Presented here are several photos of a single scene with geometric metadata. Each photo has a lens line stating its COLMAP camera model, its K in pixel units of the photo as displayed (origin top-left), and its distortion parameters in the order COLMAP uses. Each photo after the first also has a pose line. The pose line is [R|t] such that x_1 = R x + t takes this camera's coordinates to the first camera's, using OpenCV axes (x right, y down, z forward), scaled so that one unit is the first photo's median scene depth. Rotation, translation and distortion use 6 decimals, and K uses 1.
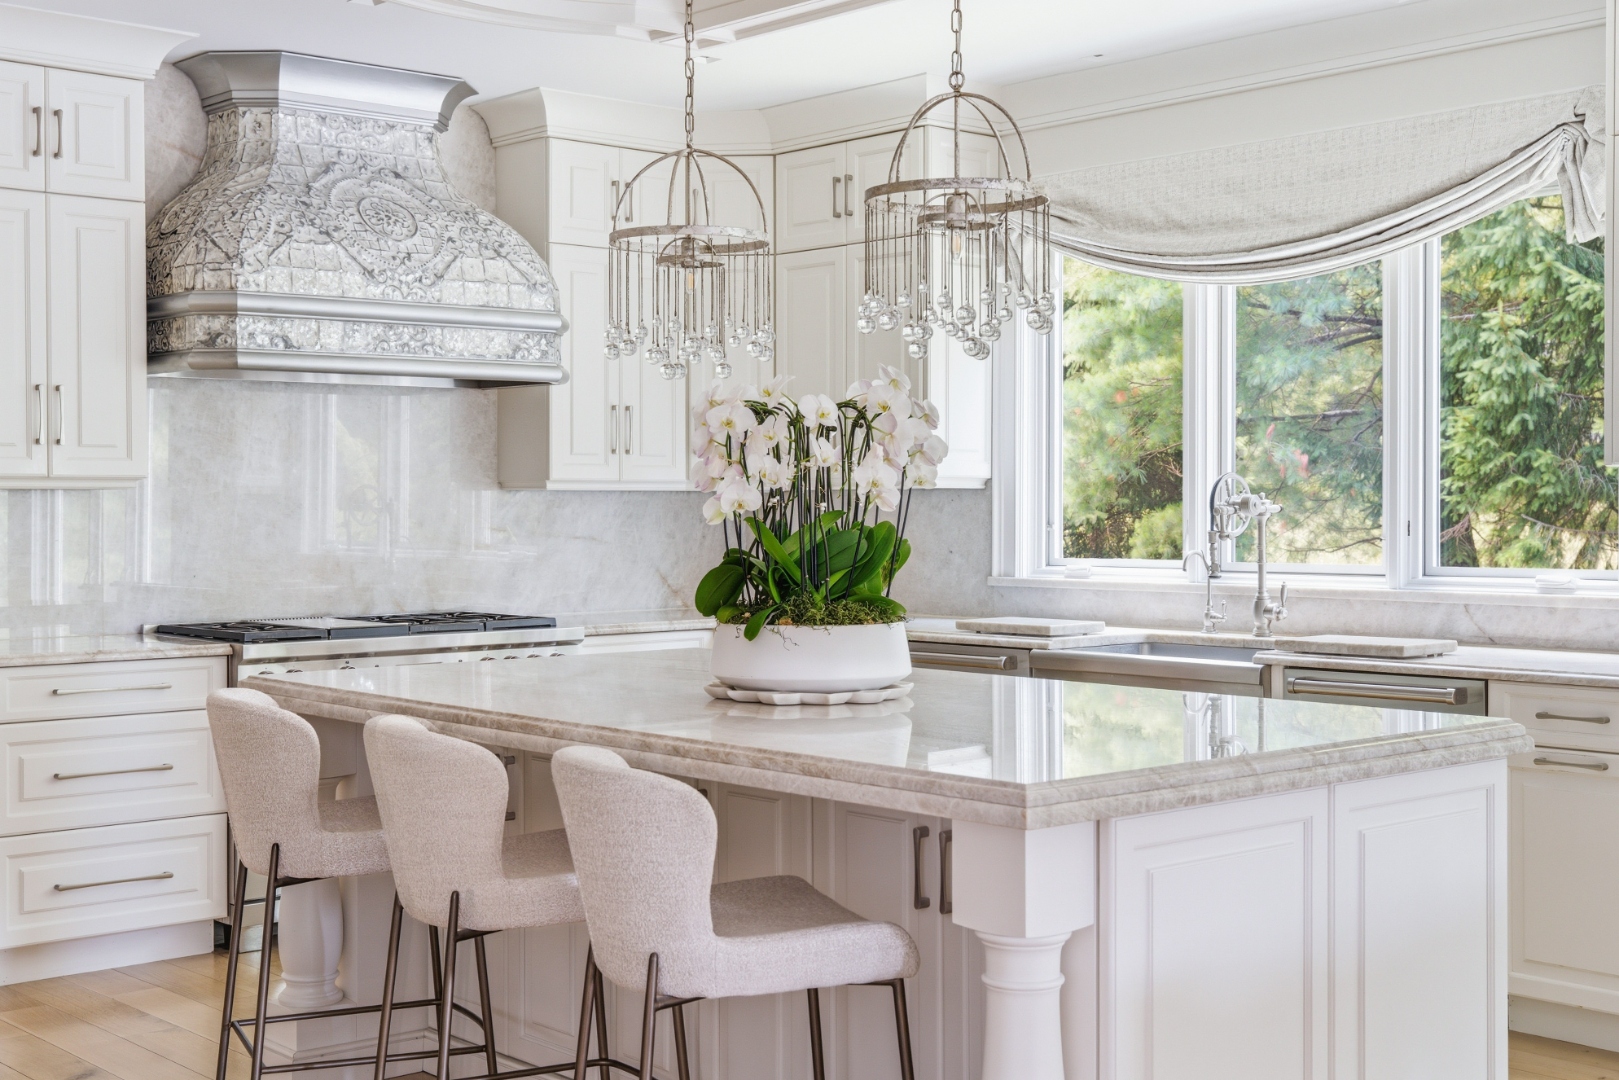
lens RADIAL K [[2104.7, 0, 807.2], [0, 2104.7, 524.9], [0, 0, 1]] dist [0.020056, 0.000000]
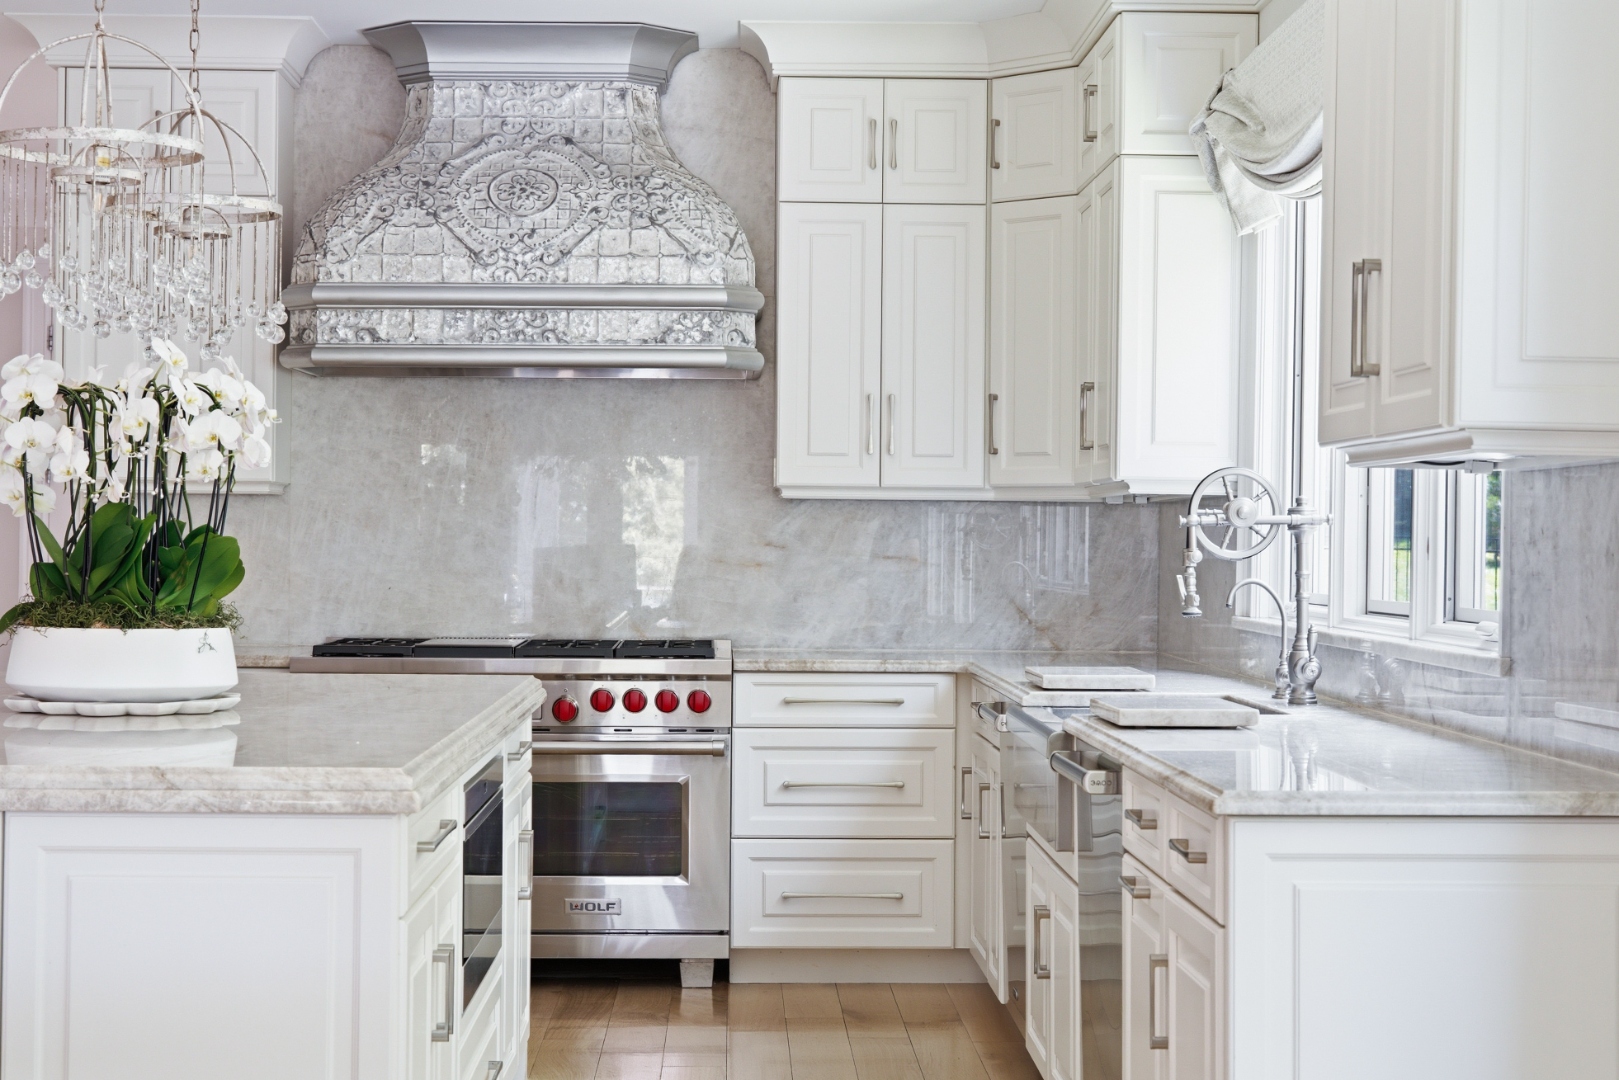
lens RADIAL K [[2749.7, 0, 763.7], [0, 2749.7, 493.4], [0, 0, 1]] dist [0.032067, 0.000000]
pose [[0.754307, -0.001852, -0.656519, 0.641436], [-0.017305, 0.999592, -0.022702, 0.007227], [0.656294, 0.028485, 0.753968, 0.189368]]
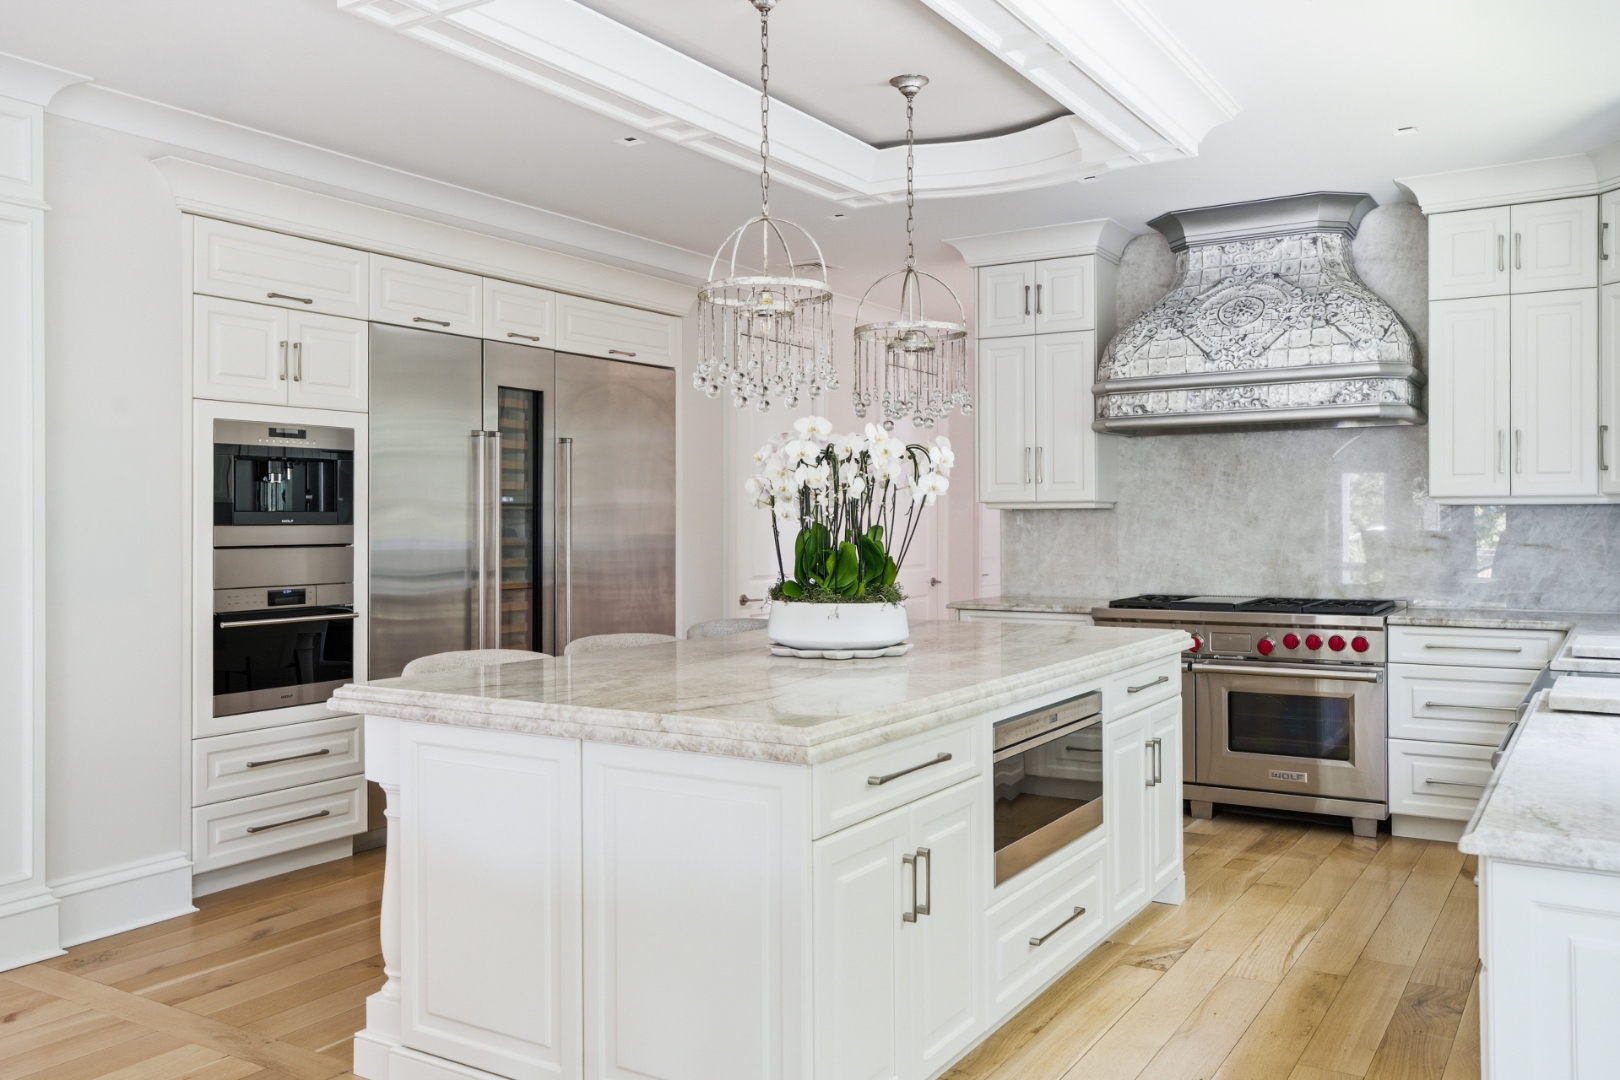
lens RADIAL K [[1307.0, 0, 805.5], [0, 1307.0, 525.6], [0, 0, 1]] dist [0.002139, 0.025572]
pose [[0.278466, 0.003341, -0.960440, 0.547389], [-0.007374, 0.999972, 0.001340, -0.003191], [0.960418, 0.006709, 0.278482, 0.482624]]
